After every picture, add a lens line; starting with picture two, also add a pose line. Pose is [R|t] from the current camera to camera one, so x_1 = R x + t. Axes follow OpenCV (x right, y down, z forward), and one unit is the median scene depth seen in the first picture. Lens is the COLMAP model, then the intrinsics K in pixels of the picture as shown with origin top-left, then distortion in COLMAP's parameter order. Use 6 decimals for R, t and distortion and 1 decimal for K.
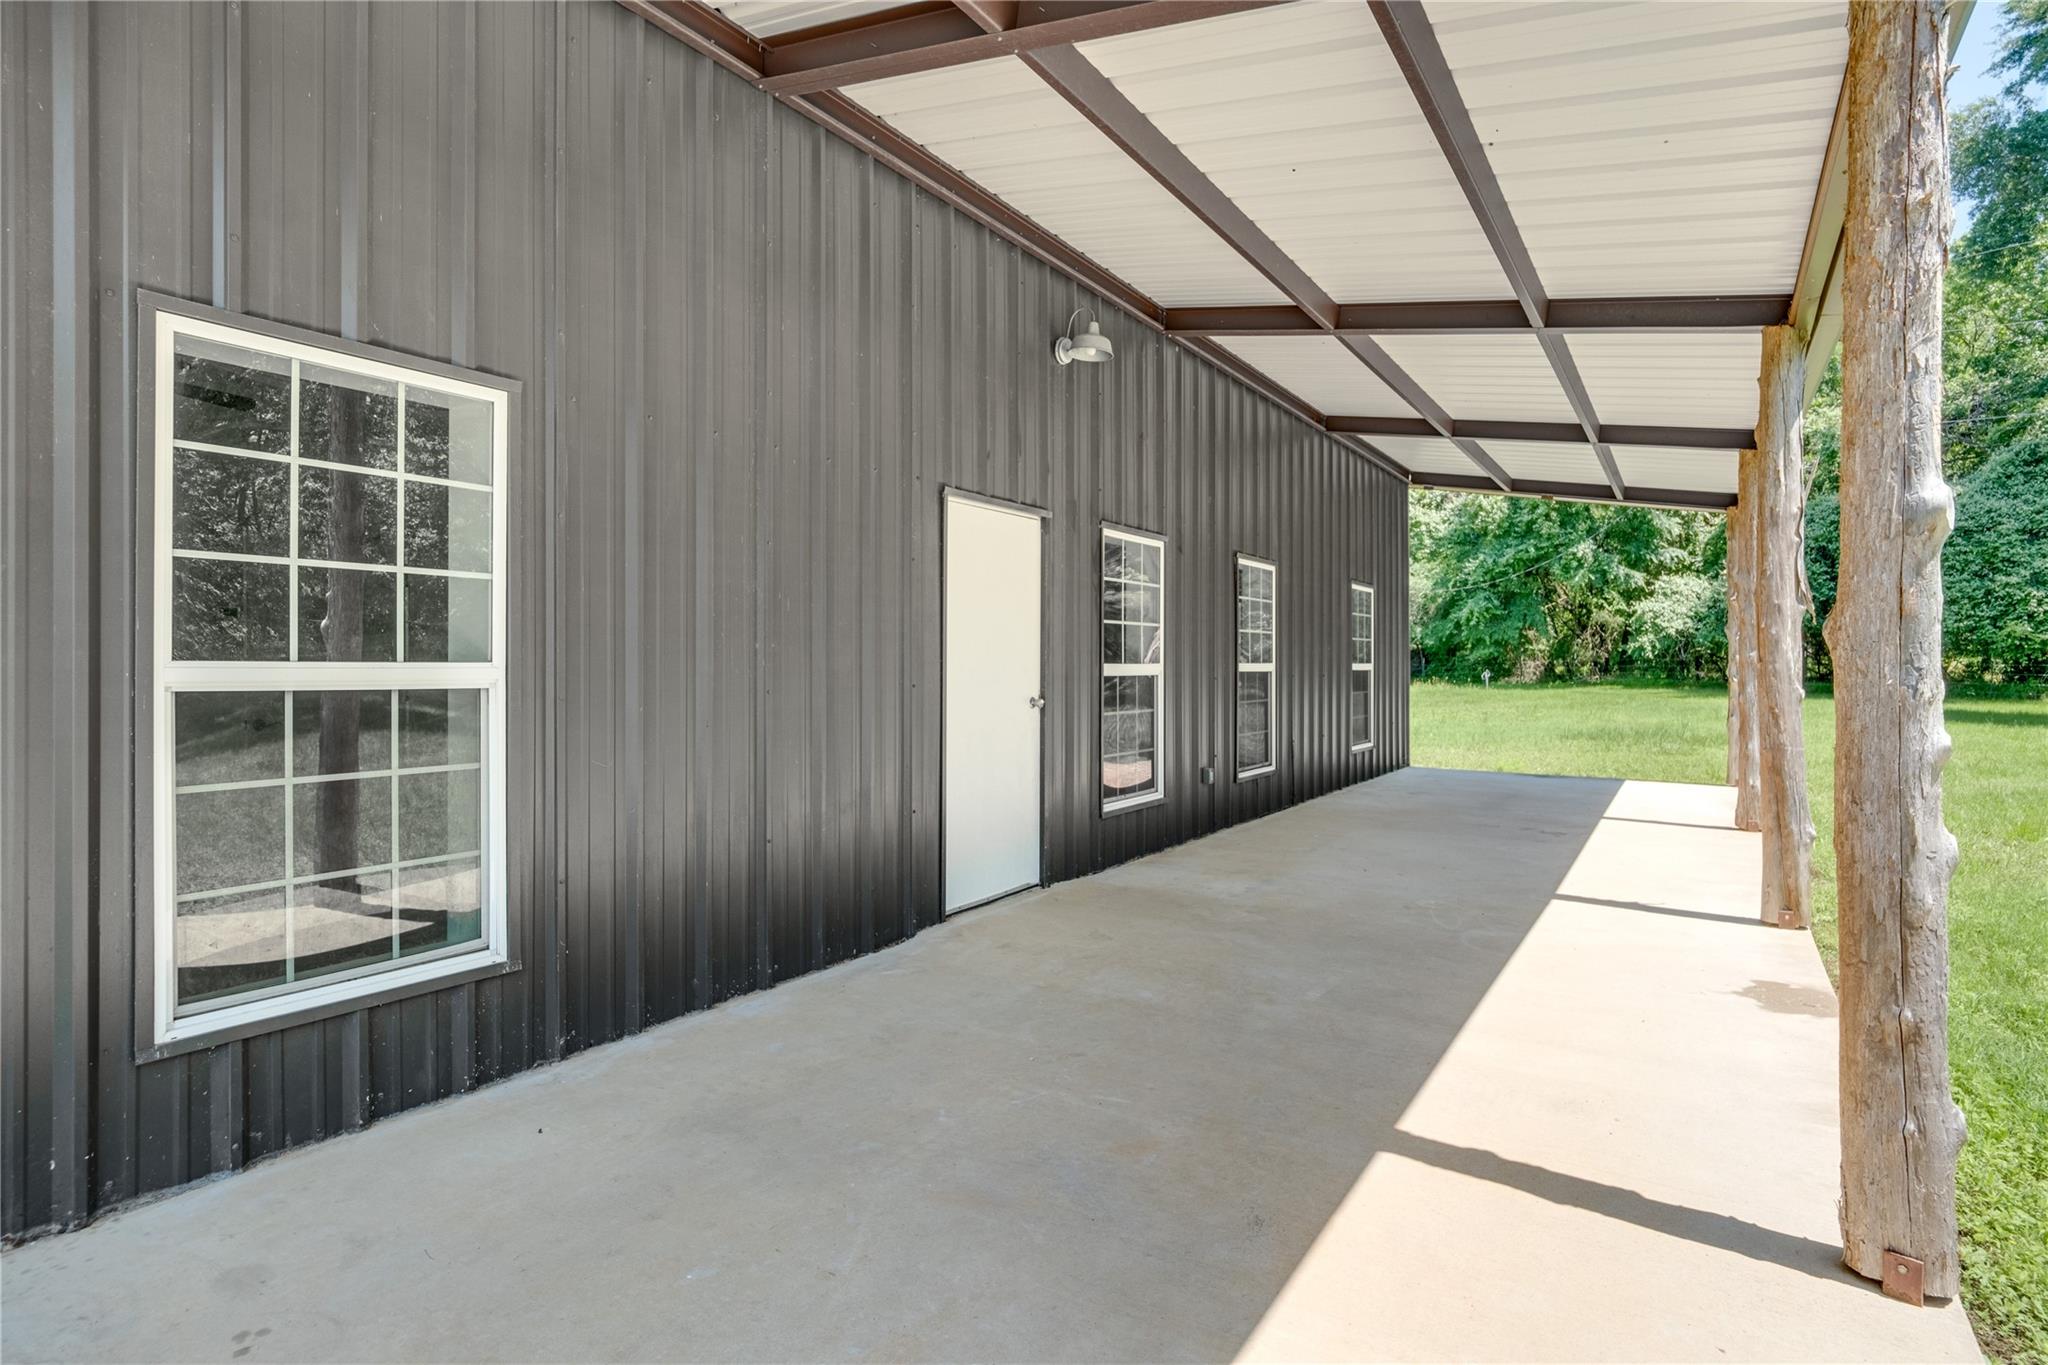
lens RADIAL K [[988.1, 0, 1024.0], [0, 988.1, 682.5], [0, 0, 1]] dist [0.000200, -0.000021]
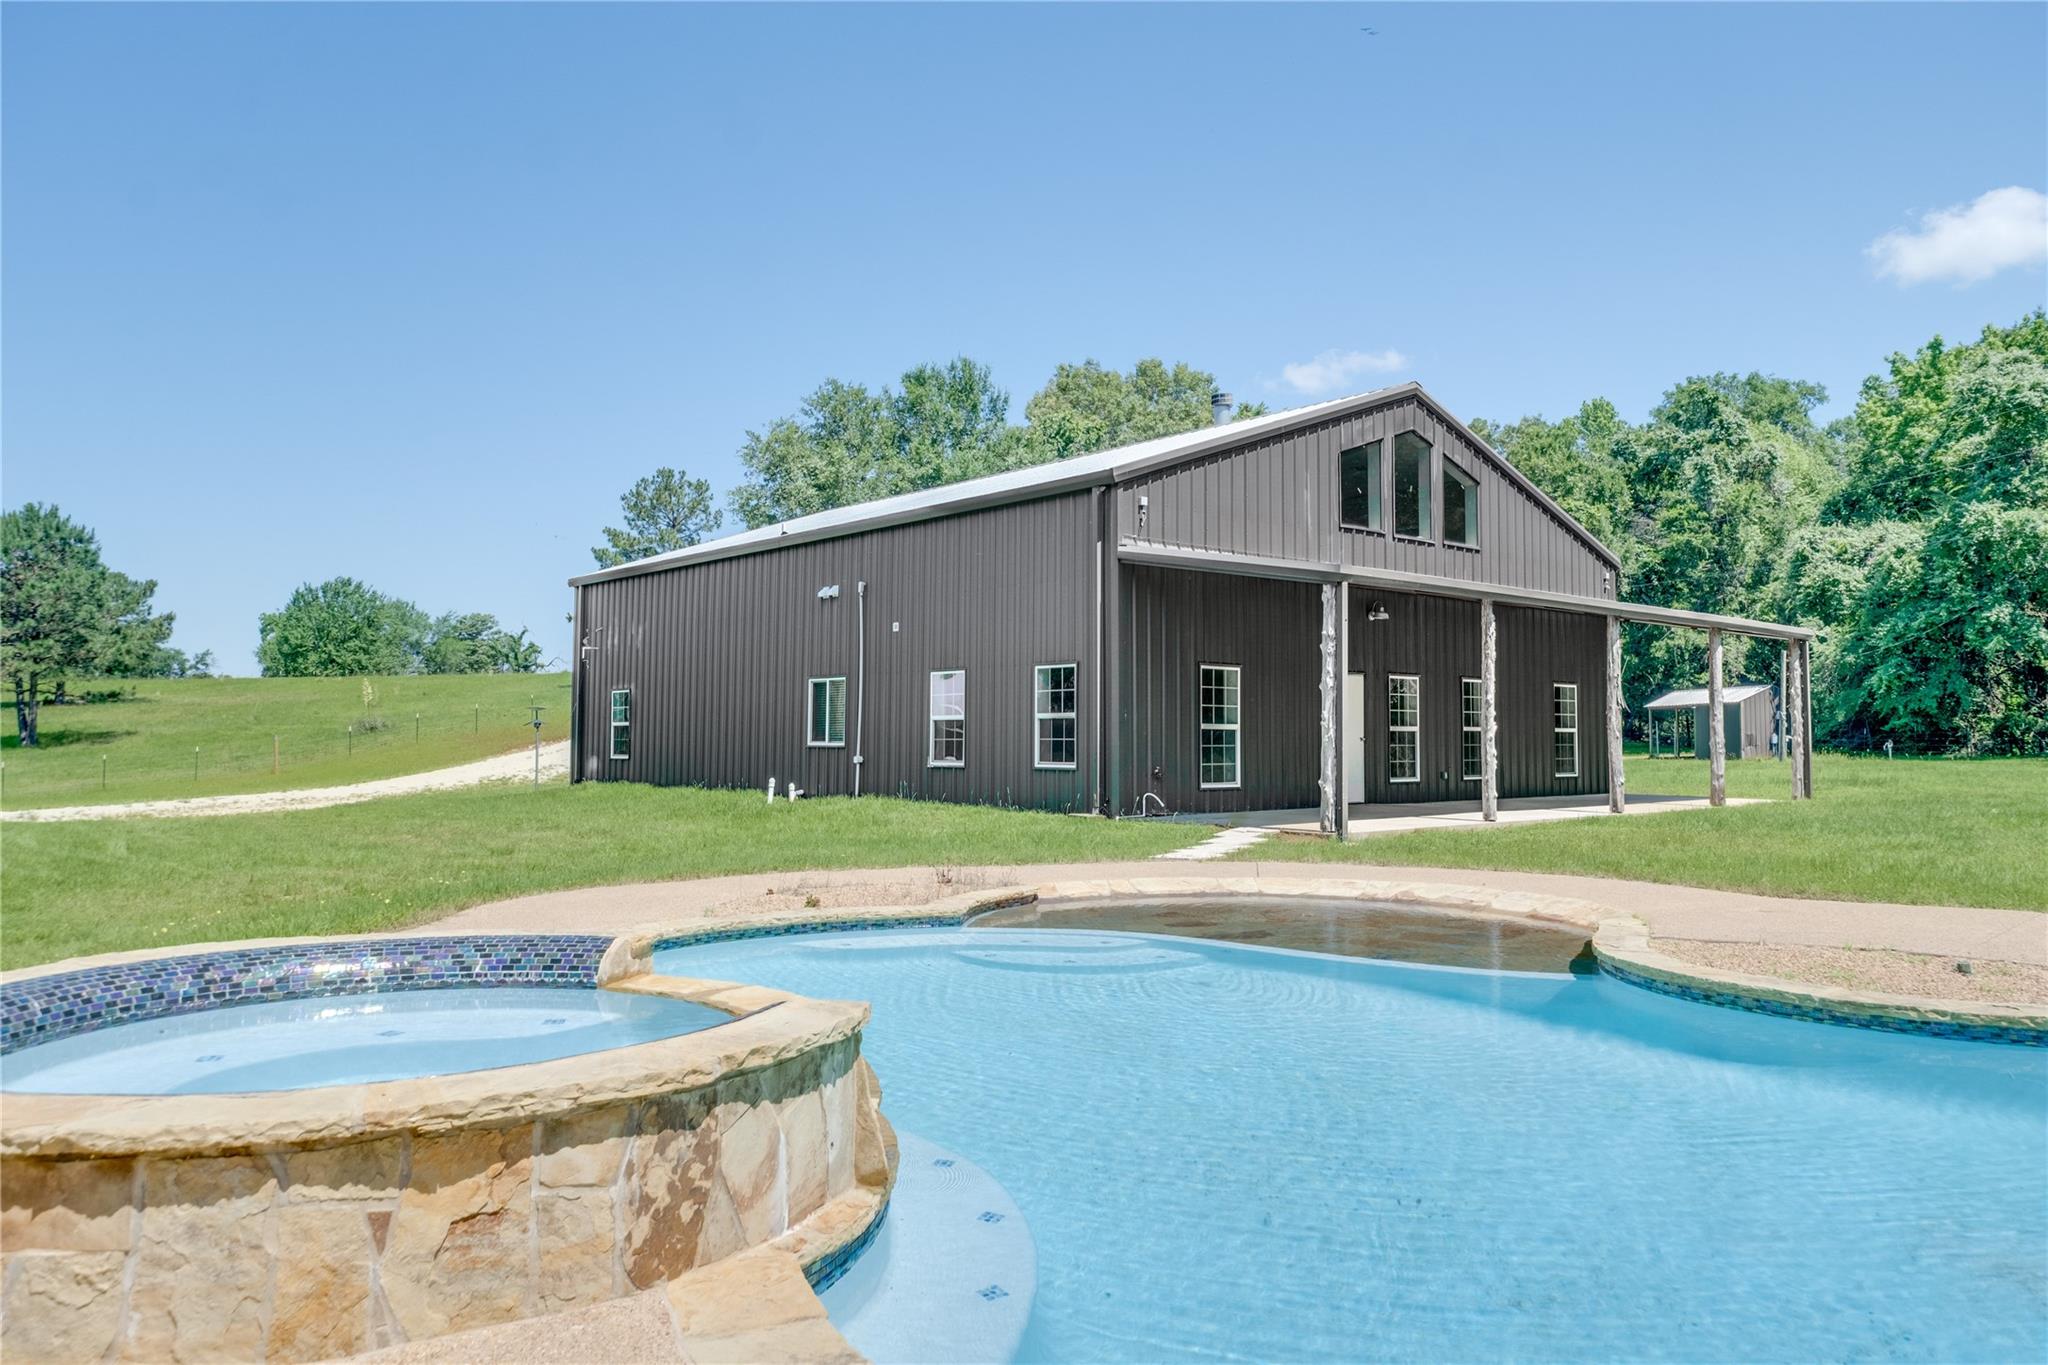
lens RADIAL K [[1591.7, 0, 1024.0], [0, 1591.7, 682.5], [0, 0, 1]] dist [0.001231, 0.000850]
pose [[0.969117, -0.009355, -0.246422, 0.036747], [-0.004913, 0.998349, -0.057224, 0.022991], [0.246551, 0.056668, 0.967472, -0.694049]]
